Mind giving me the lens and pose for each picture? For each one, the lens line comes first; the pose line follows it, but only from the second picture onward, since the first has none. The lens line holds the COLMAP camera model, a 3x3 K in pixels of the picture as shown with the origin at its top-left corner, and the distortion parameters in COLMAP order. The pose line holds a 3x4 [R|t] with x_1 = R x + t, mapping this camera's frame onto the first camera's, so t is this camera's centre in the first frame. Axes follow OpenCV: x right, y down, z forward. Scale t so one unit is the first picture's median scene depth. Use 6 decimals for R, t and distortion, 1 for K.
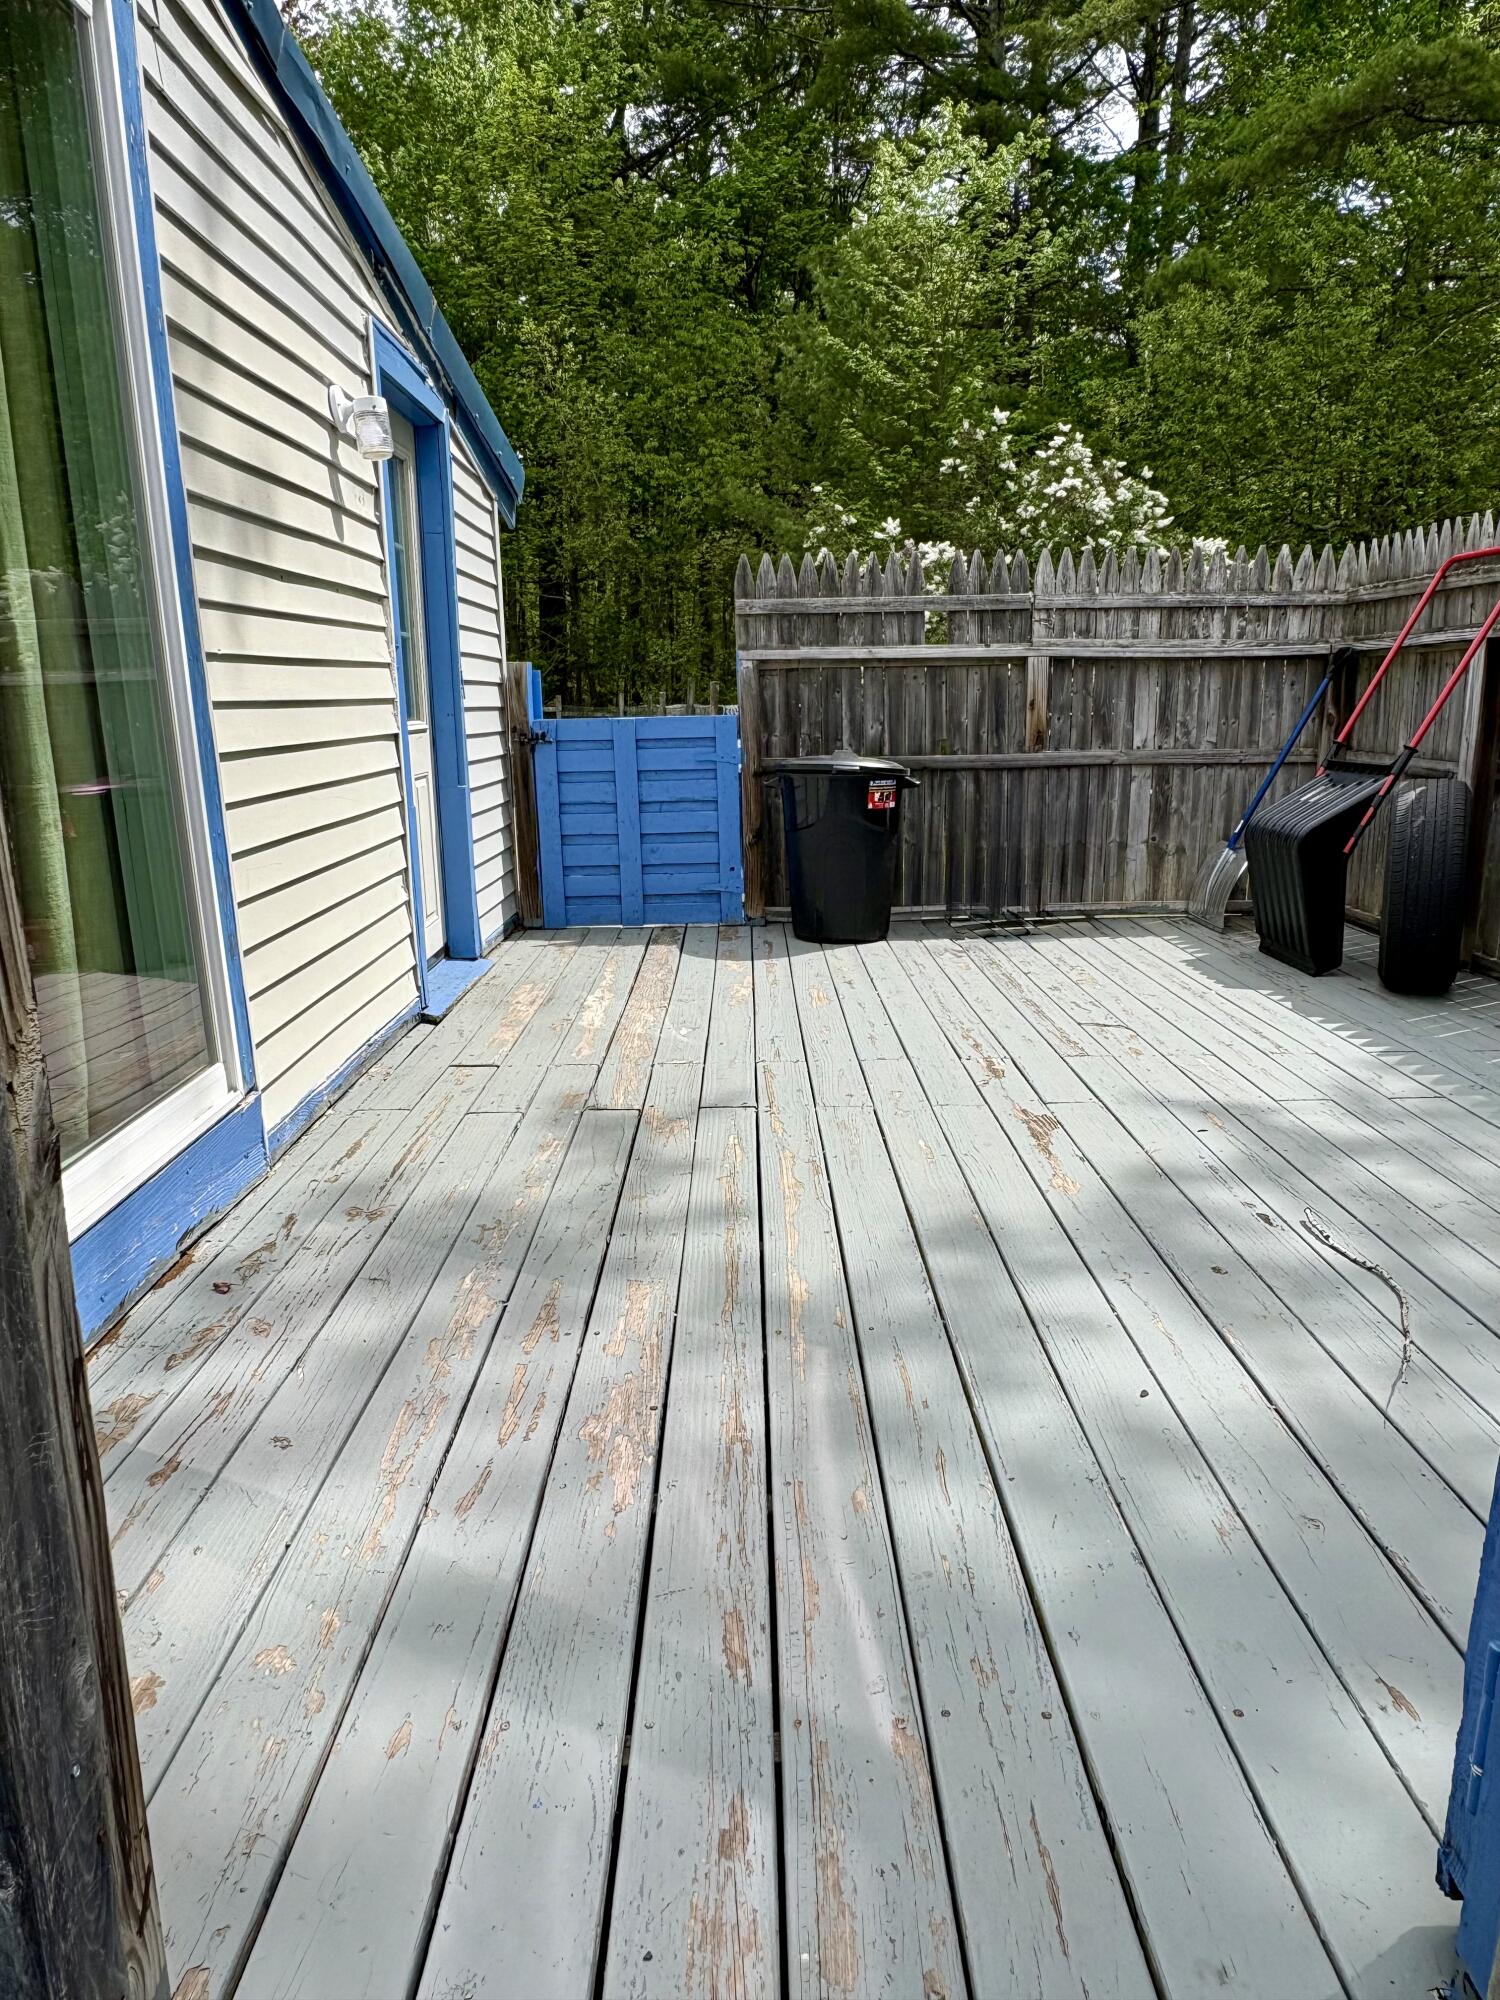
lens RADIAL K [[1303.3, 0, 746.7], [0, 1303.3, 990.9], [0, 0, 1]] dist [0.011433, 0.004004]
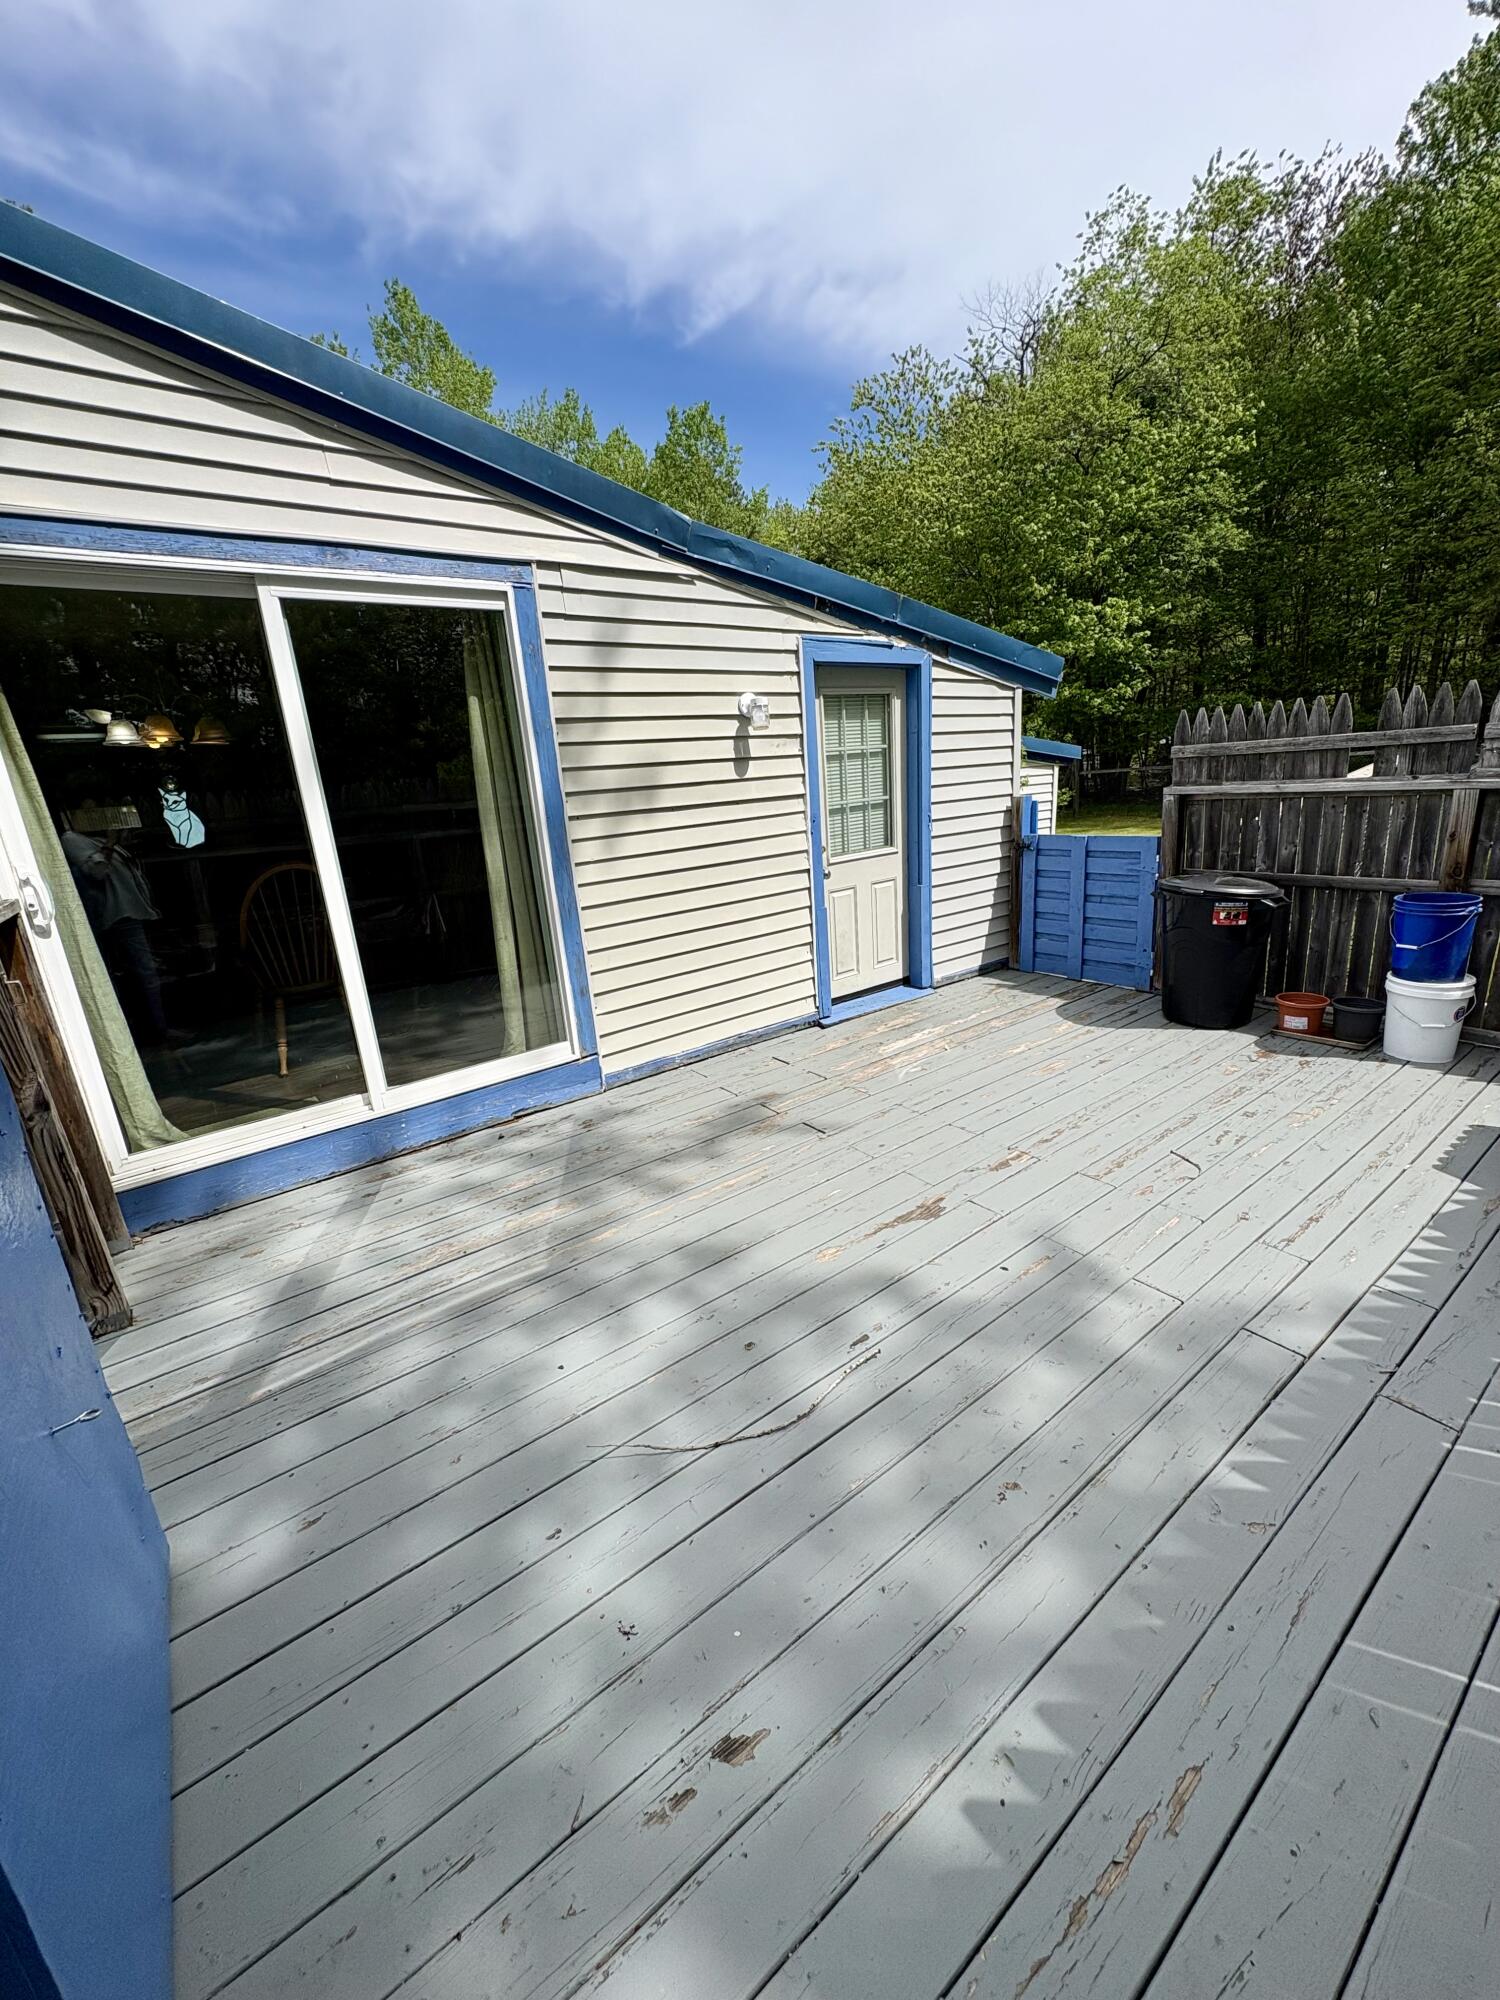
lens RADIAL K [[790.7, 0, 755.9], [0, 790.7, 1002.7], [0, 0, 1]] dist [-0.007141, -0.000279]
pose [[0.601024, 0.198842, -0.774101, 0.536007], [-0.117489, 0.980016, 0.160515, -0.171669], [0.790548, -0.005525, 0.612375, 0.257565]]
